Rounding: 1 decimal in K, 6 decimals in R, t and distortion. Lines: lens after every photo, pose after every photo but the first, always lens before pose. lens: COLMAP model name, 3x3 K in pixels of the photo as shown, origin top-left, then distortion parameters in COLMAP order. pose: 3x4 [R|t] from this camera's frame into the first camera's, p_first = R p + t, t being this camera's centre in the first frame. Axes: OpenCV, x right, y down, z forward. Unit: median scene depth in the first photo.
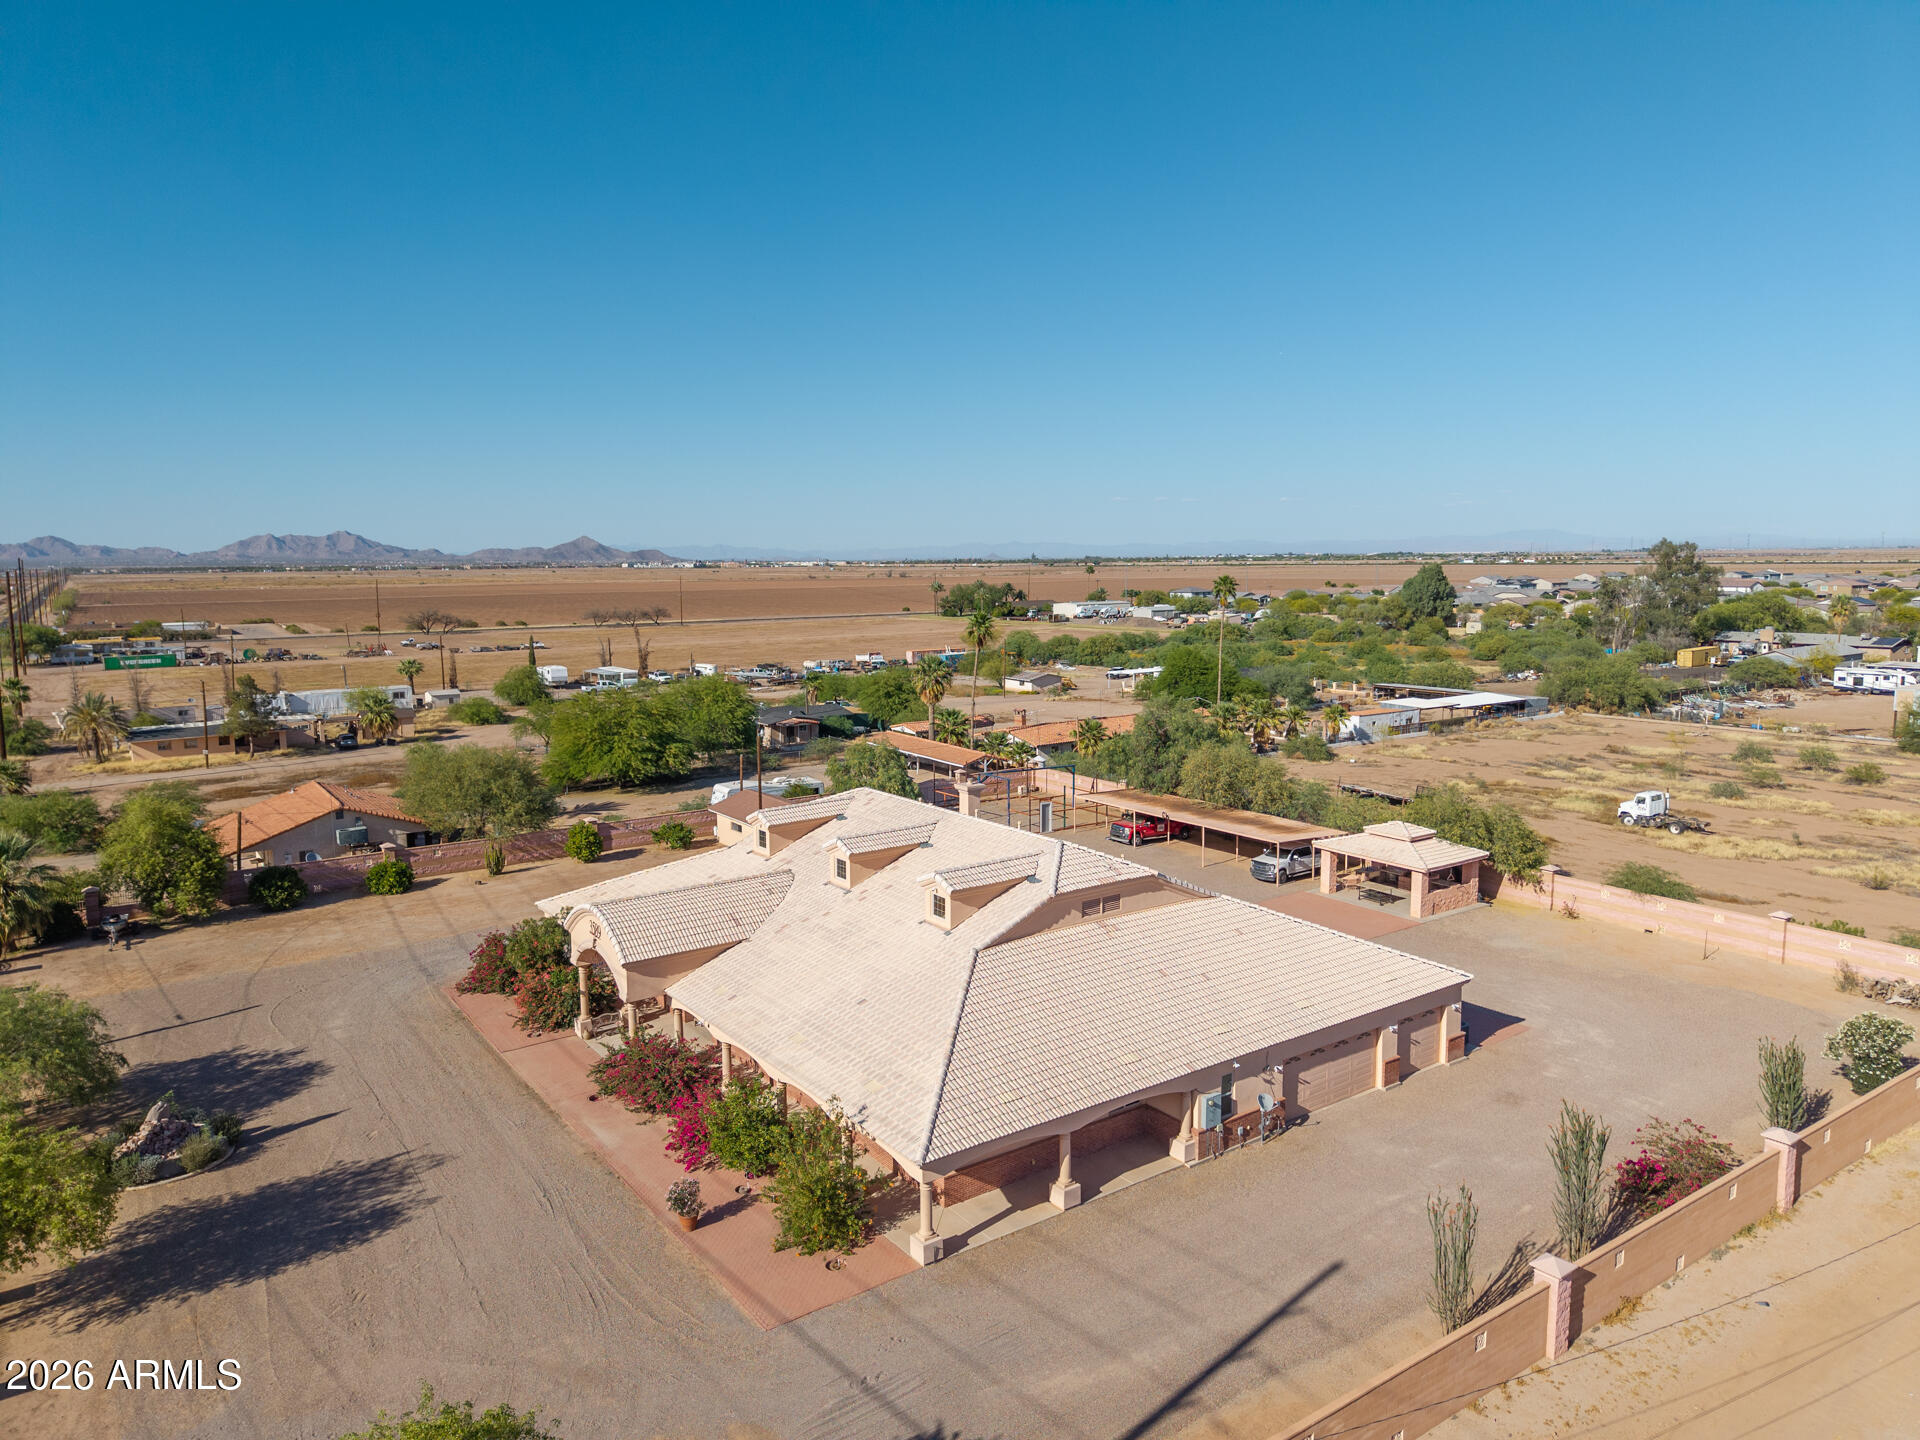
lens RADIAL K [[1274.9, 0, 964.3], [0, 1274.9, 717.0], [0, 0, 1]] dist [0.023131, -0.021342]
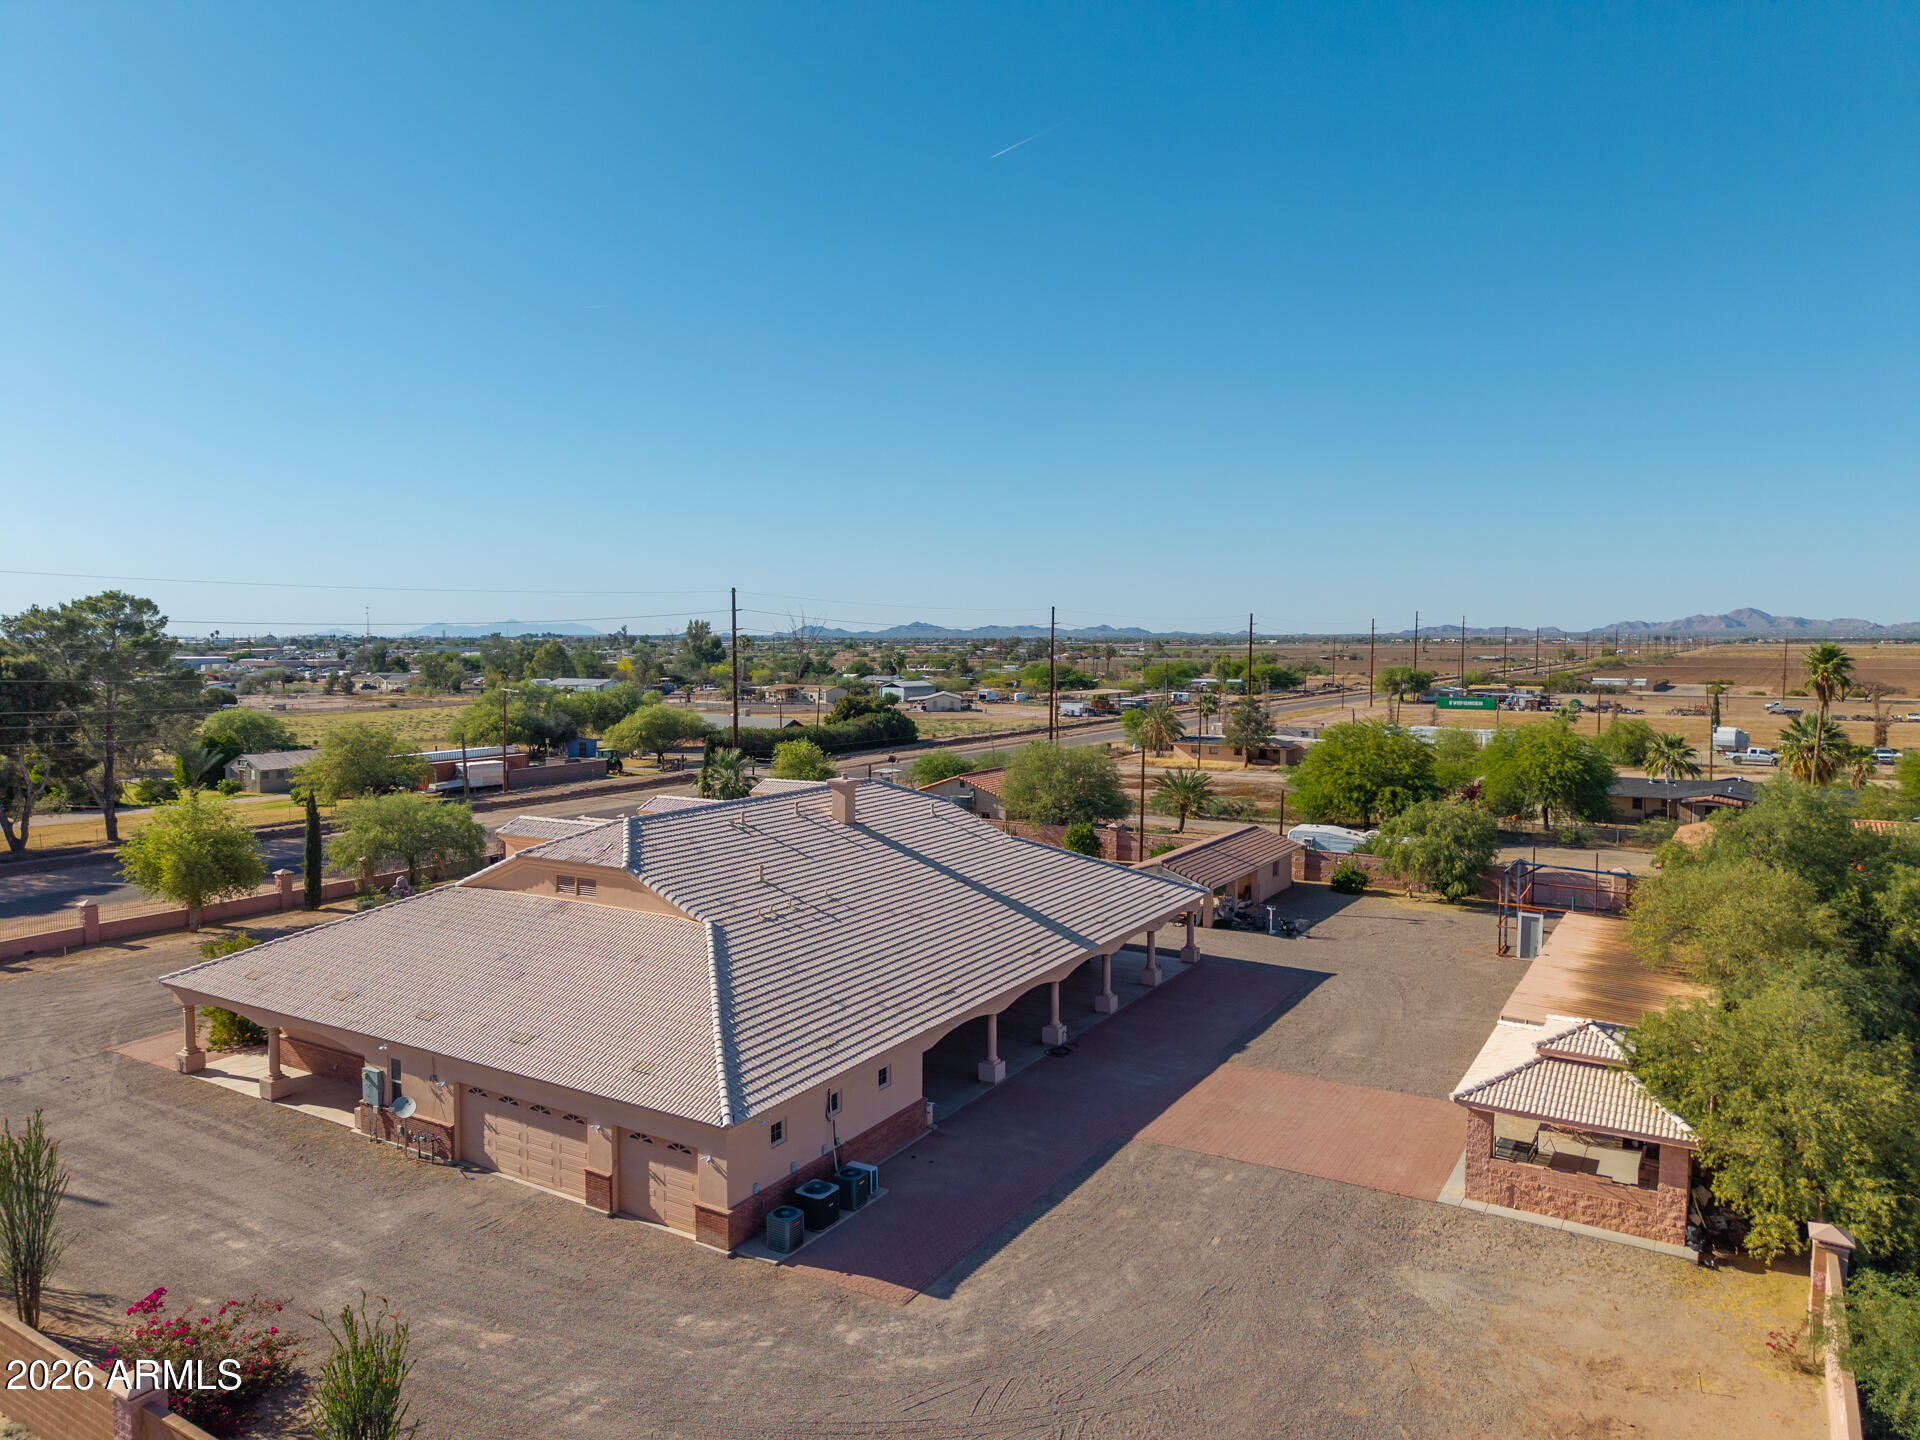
lens RADIAL K [[1274.9, 0, 964.6], [0, 1274.9, 723.7], [0, 0, 1]] dist [0.023131, -0.021342]
pose [[0.397901, 0.072107, -0.914590, 0.957855], [-0.117462, 0.992706, 0.027163, -0.023596], [0.909878, 0.096621, 0.403469, 0.792881]]
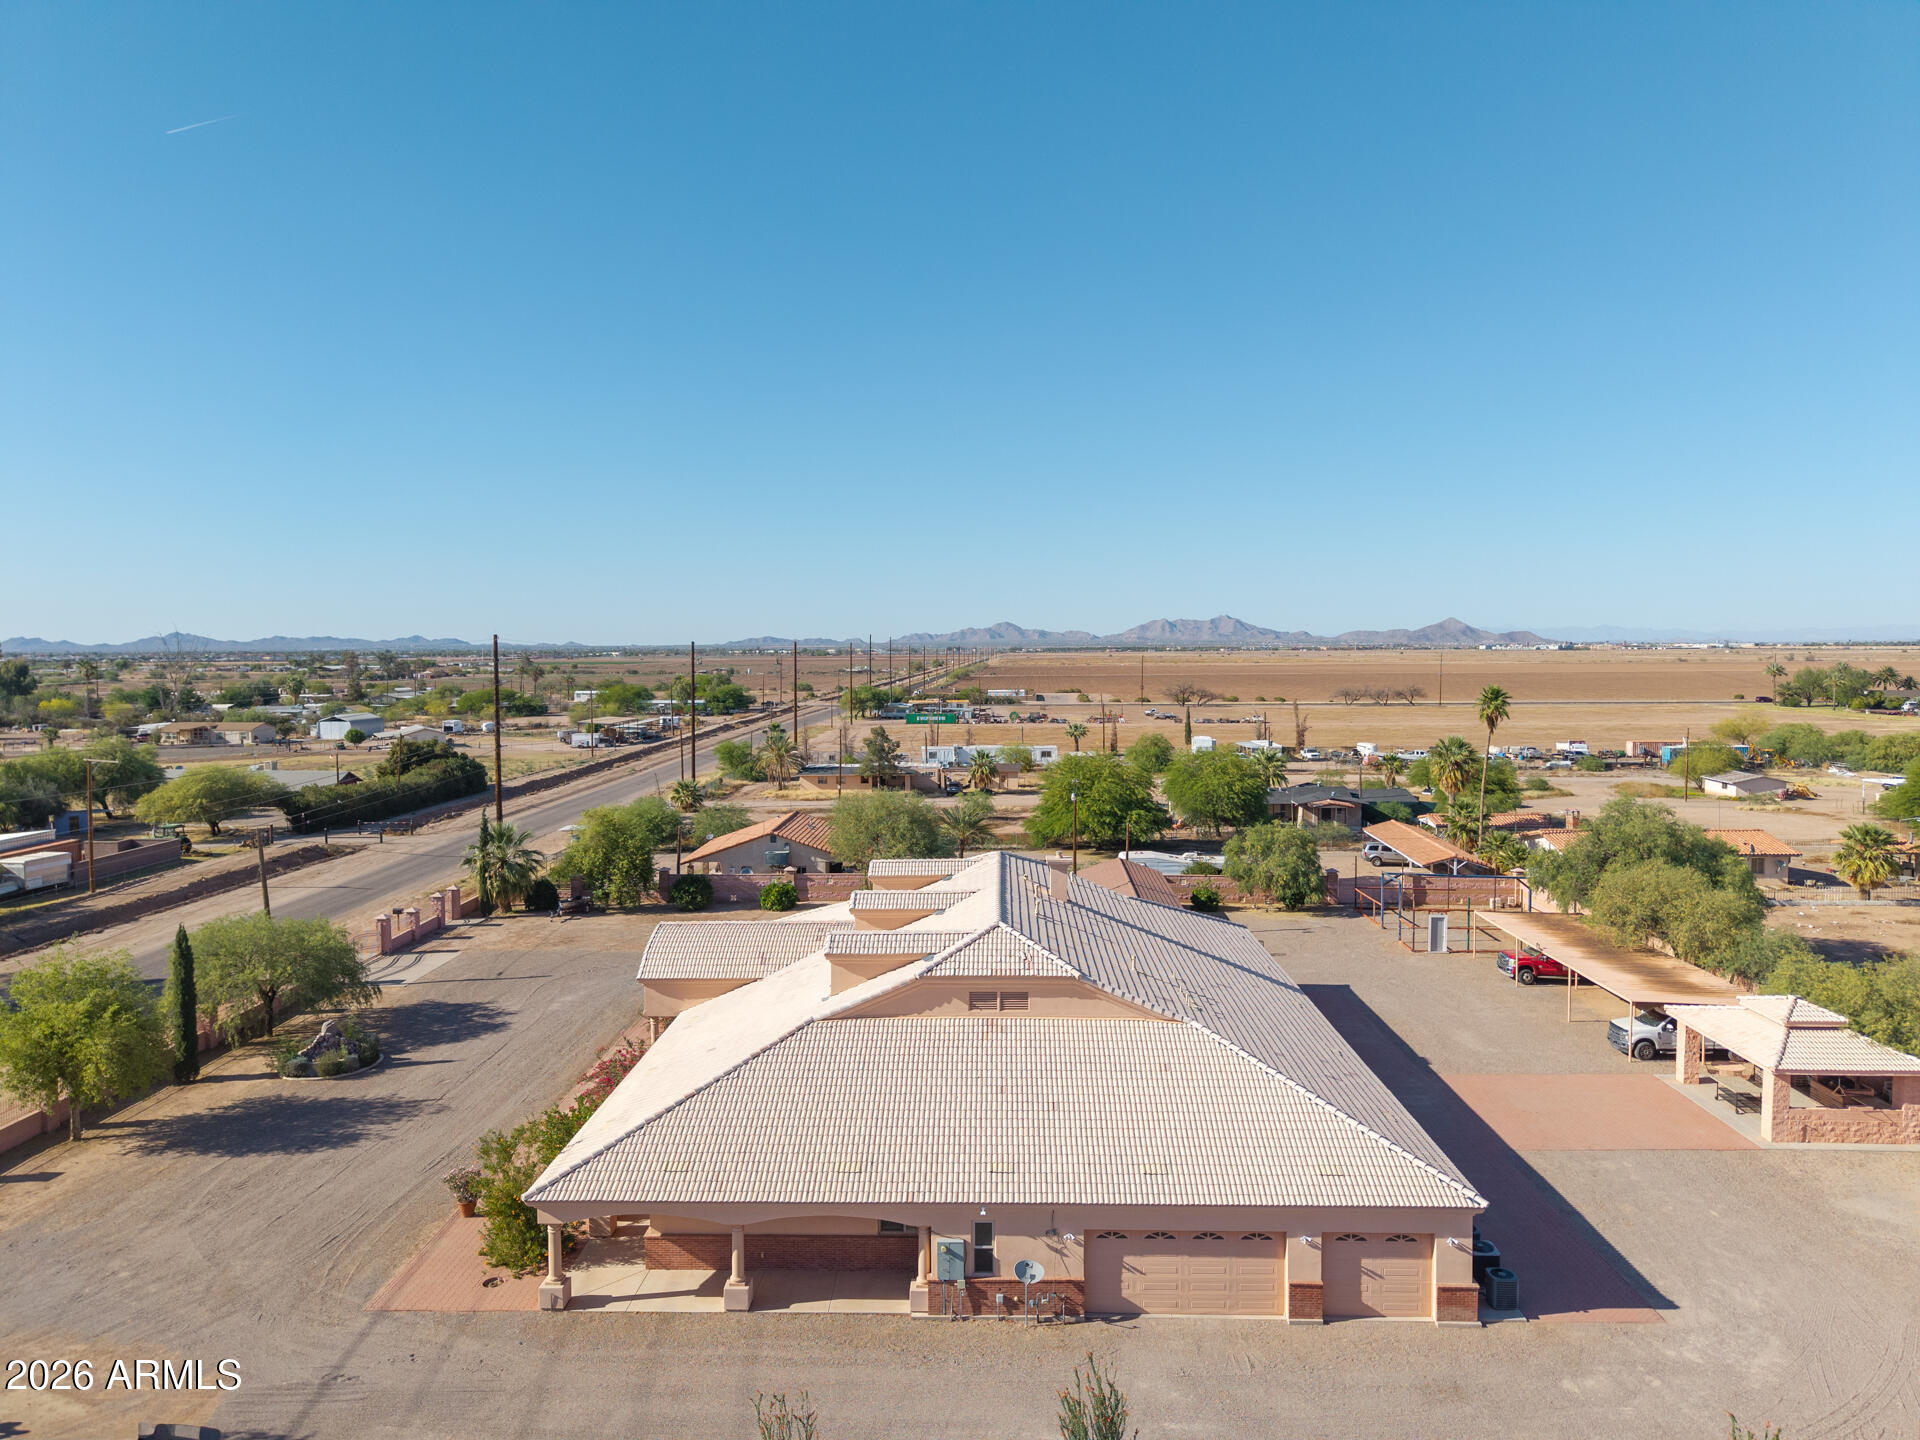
lens RADIAL K [[1274.9, 0, 963.4], [0, 1274.9, 723.8], [0, 0, 1]] dist [0.023131, -0.021342]
pose [[0.797467, 0.042088, -0.601892, 0.547299], [-0.076922, 0.996516, -0.032233, -0.008871], [0.598439, 0.072003, 0.797926, 0.256684]]
